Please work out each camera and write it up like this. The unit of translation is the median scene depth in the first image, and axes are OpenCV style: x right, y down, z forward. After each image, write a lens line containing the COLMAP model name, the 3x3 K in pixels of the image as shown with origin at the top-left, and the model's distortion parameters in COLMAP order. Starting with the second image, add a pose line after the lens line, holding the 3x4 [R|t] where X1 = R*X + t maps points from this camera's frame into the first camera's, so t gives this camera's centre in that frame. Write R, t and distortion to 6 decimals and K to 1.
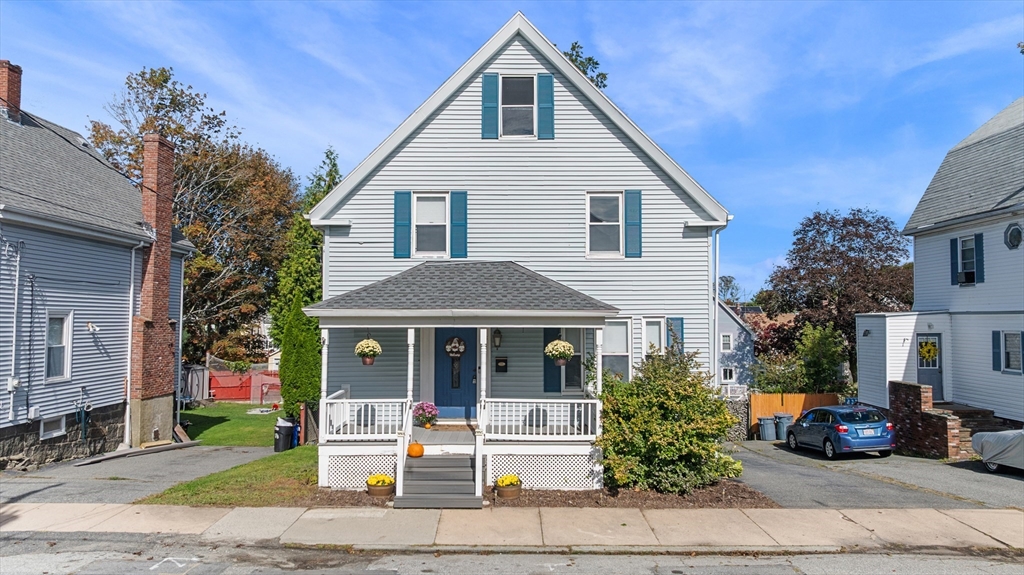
lens RADIAL K [[727.0, 0, 514.9], [0, 727.0, 287.6], [0, 0, 1]] dist [-0.013406, 0.011762]
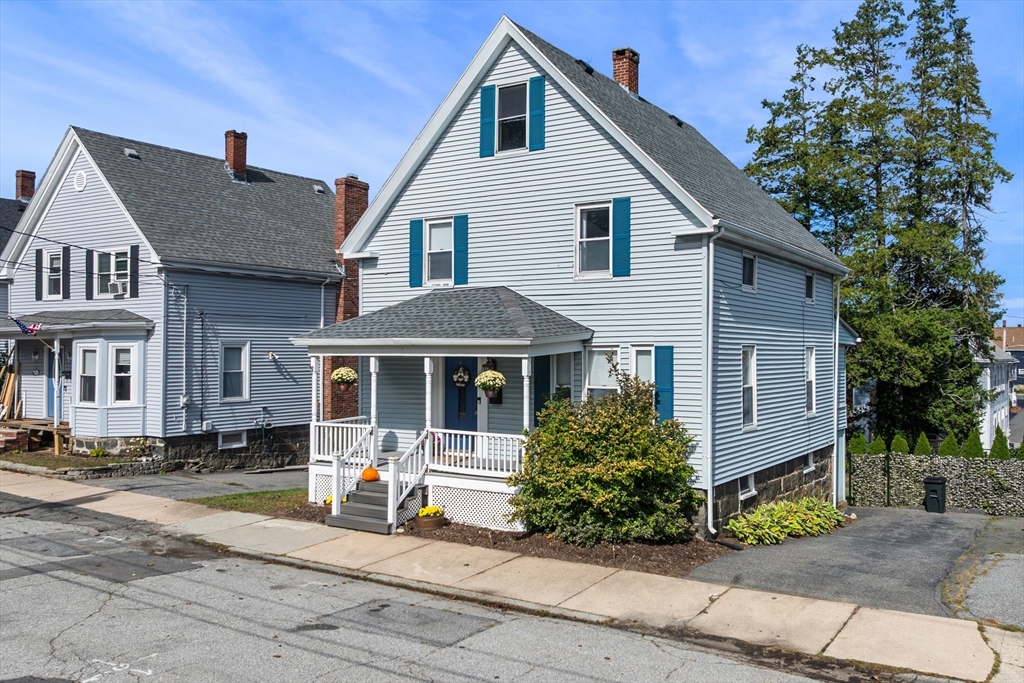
lens RADIAL K [[867.6, 0, 572.2], [0, 867.6, 340.5], [0, 0, 1]] dist [0.000107, -0.022557]
pose [[0.856706, -0.005218, -0.515778, 0.642063], [0.021628, 0.999433, 0.025813, 0.006773], [0.515351, -0.033269, 0.856333, 0.085919]]
